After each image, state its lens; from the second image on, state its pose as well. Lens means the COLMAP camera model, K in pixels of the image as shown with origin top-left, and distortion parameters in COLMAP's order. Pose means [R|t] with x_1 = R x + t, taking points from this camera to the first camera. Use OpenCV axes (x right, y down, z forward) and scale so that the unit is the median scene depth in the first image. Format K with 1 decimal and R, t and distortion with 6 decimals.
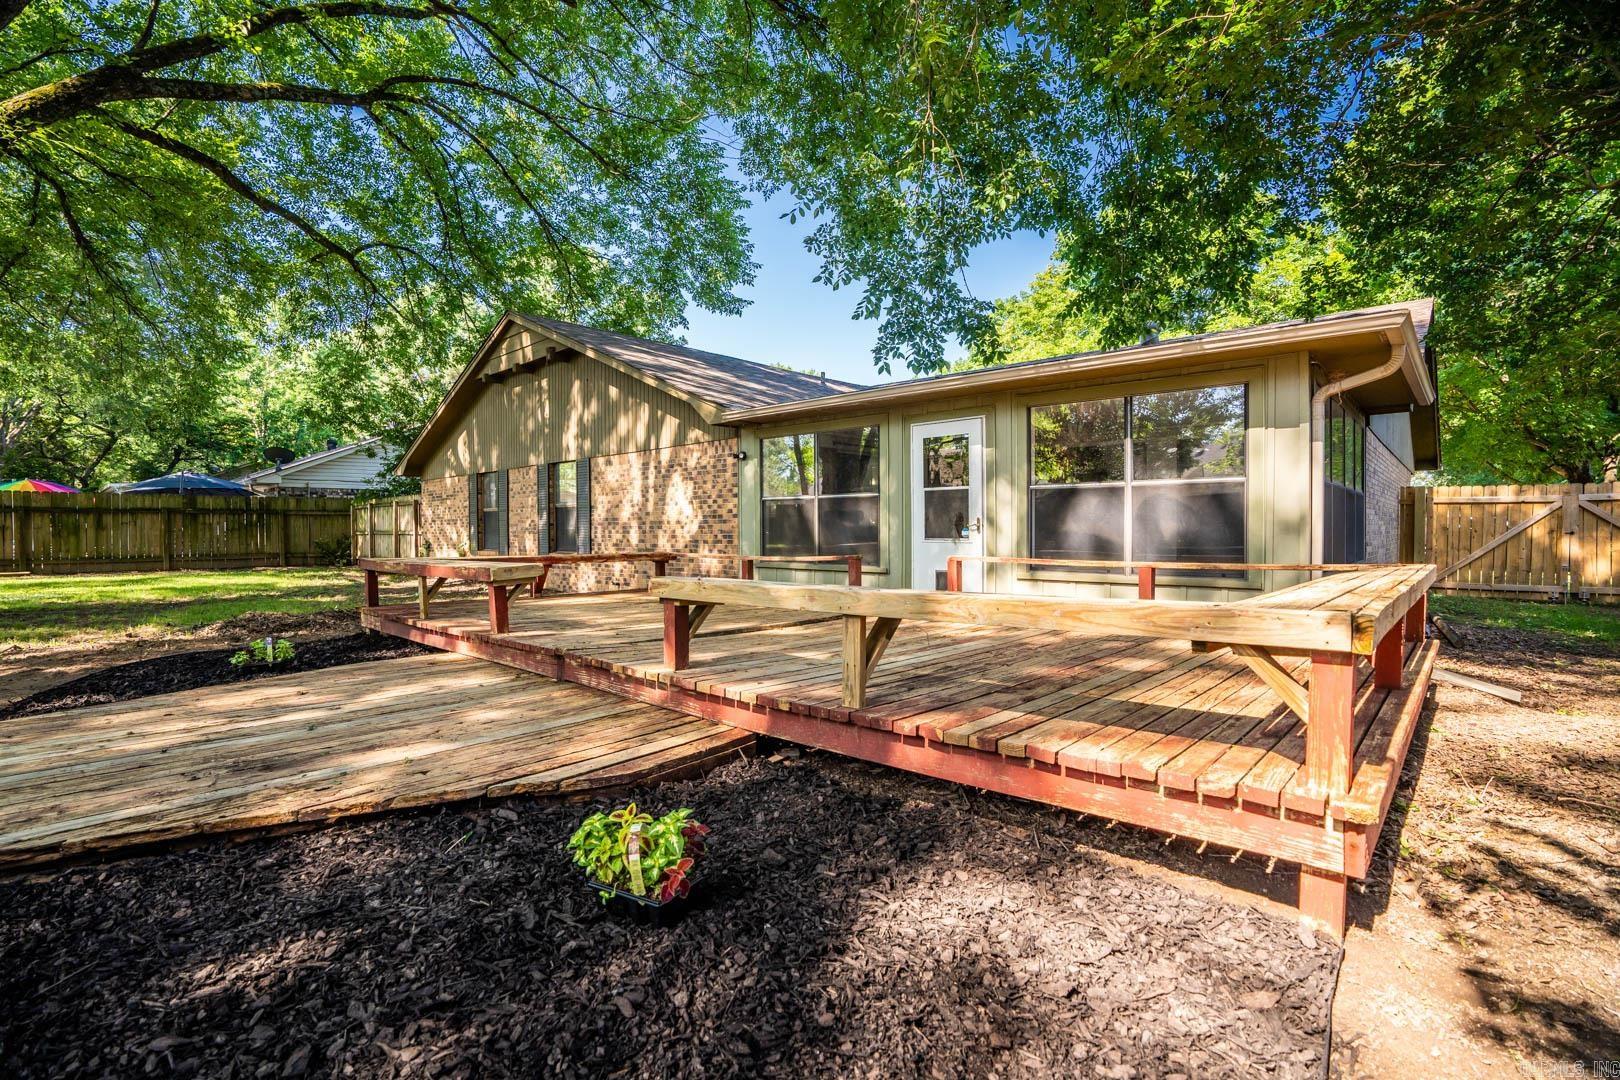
lens RADIAL K [[725.7, 0, 801.8], [0, 725.7, 538.7], [0, 0, 1]] dist [-0.006613, 0.001254]
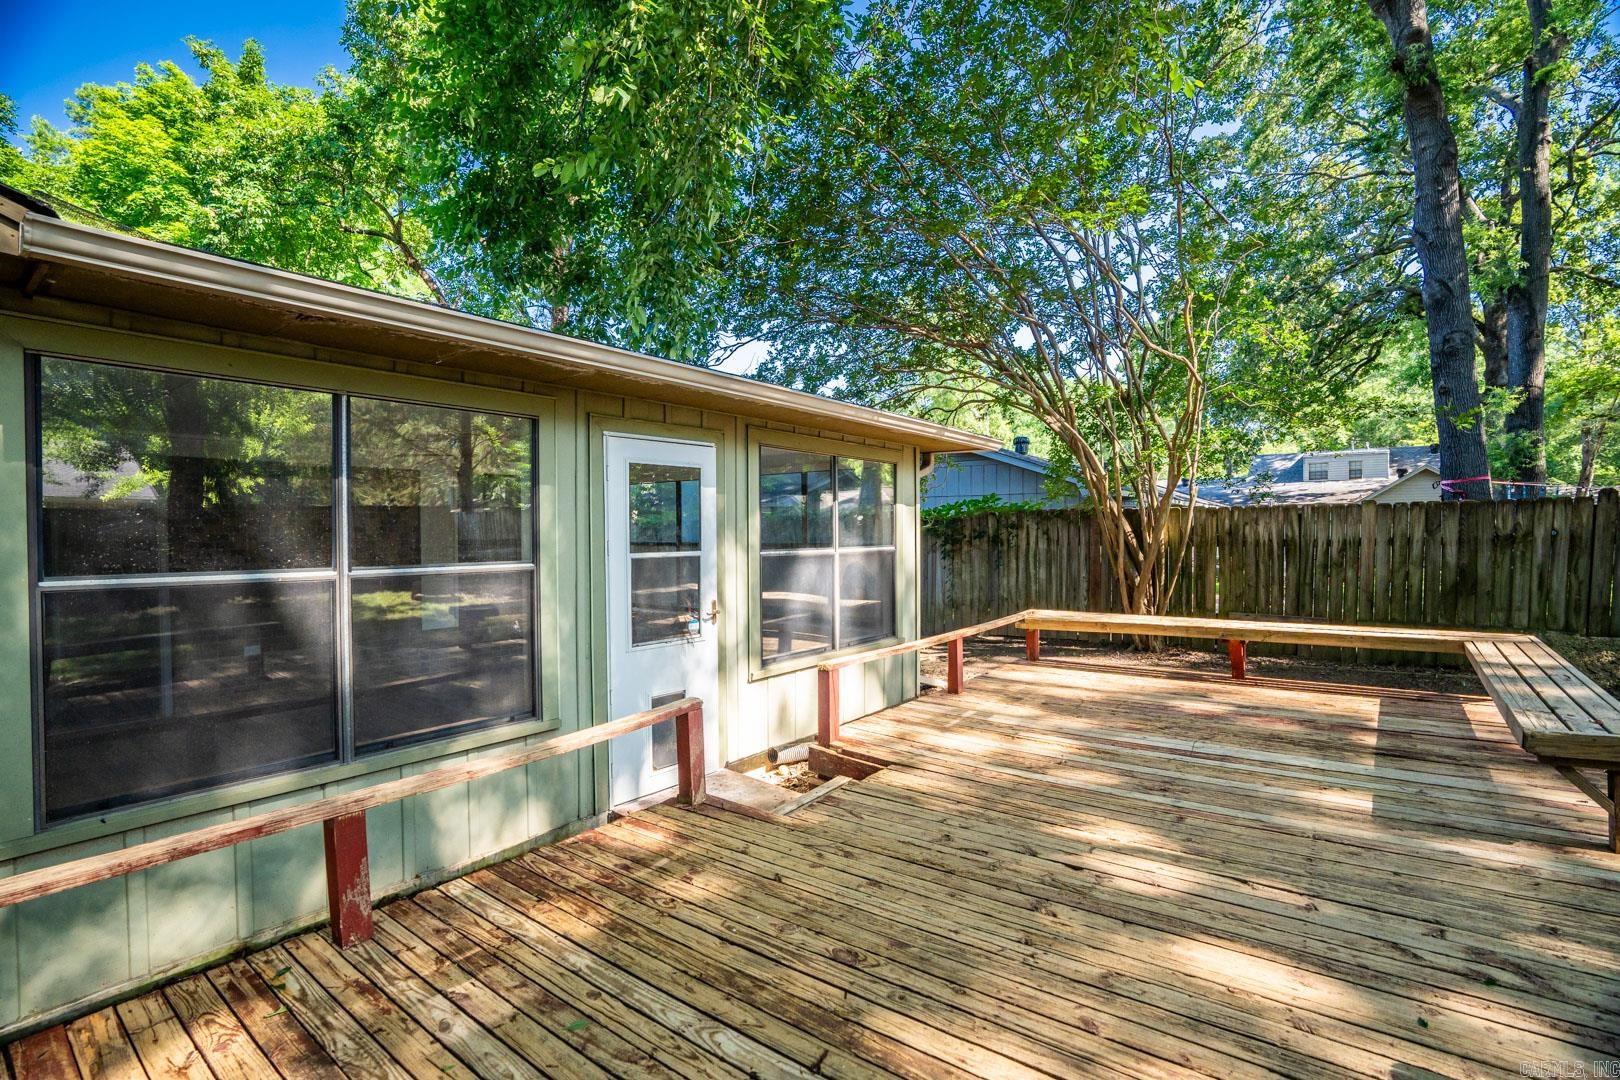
lens RADIAL K [[725.7, 0, 801.8], [0, 725.7, 538.7], [0, 0, 1]] dist [-0.006613, 0.001254]
pose [[-0.074731, -0.003834, 0.997196, -0.408659], [0.025691, 0.999653, 0.005769, -0.084657], [-0.996873, 0.026050, -0.074607, 0.961755]]
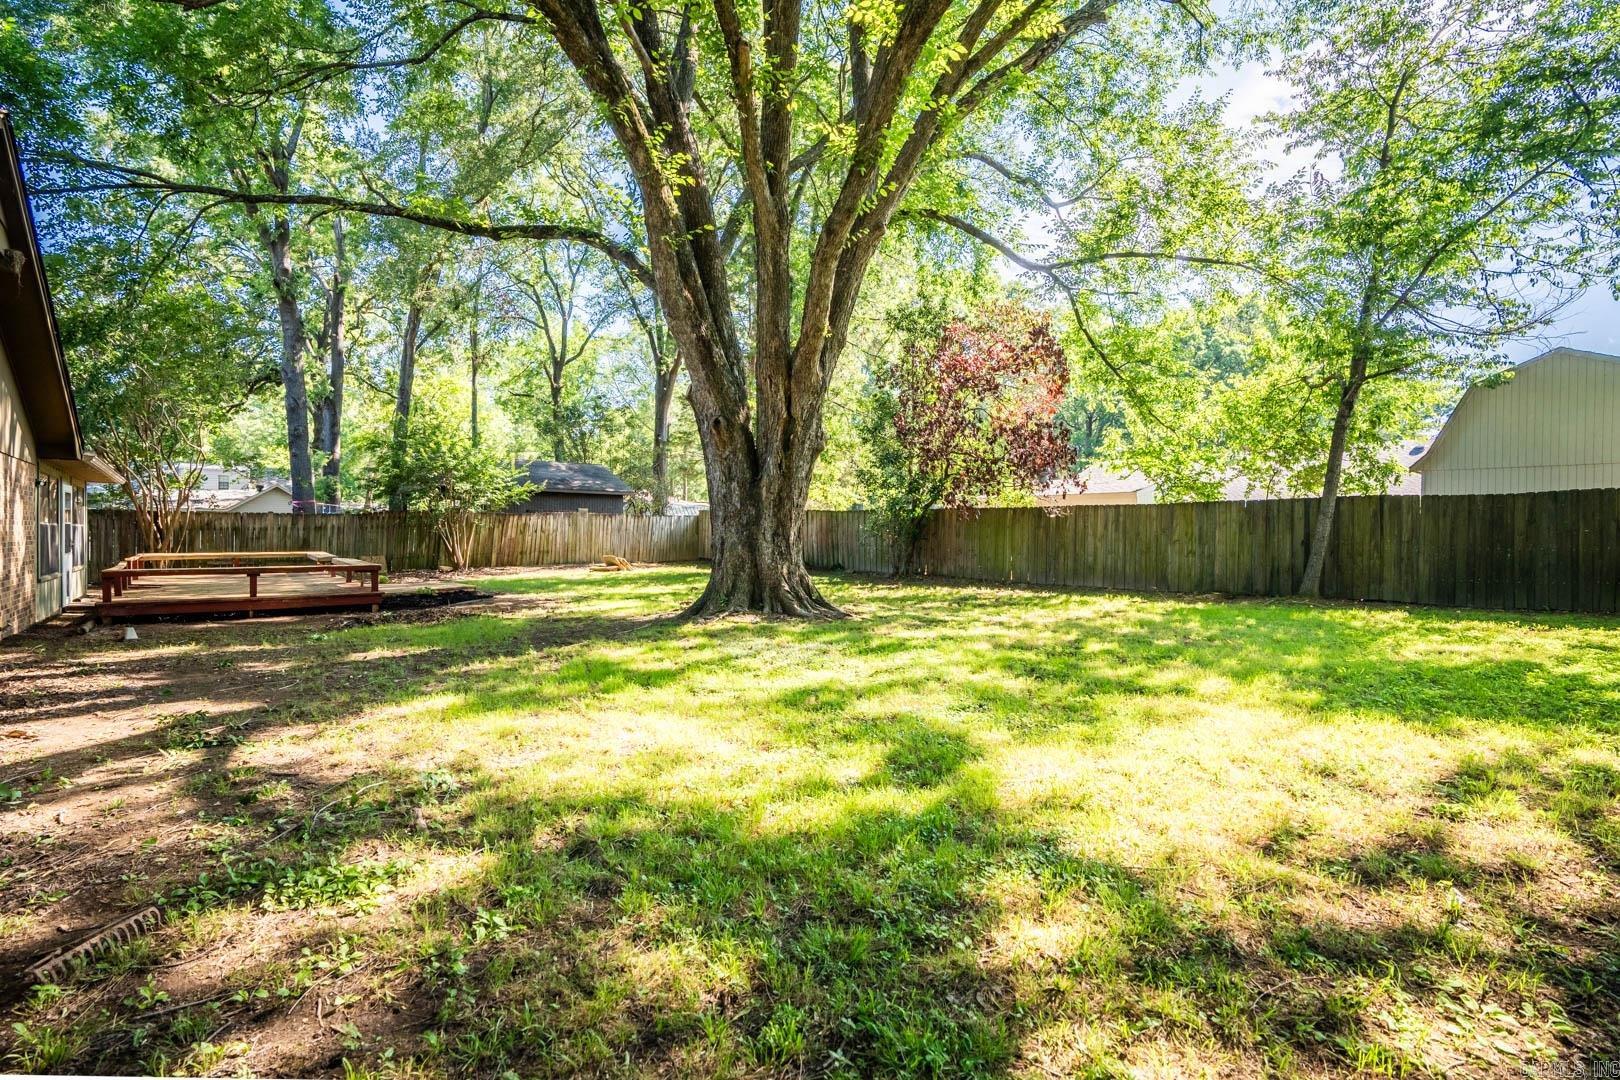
lens RADIAL K [[768.6, 0, 813.8], [0, 768.6, 534.9], [0, 0, 1]] dist [-0.002338, 0.009661]
pose [[-0.986684, -0.000573, 0.162651, -2.261200], [0.001853, 0.999889, 0.014760, -0.059579], [-0.162641, 0.014865, -0.986573, 2.971683]]
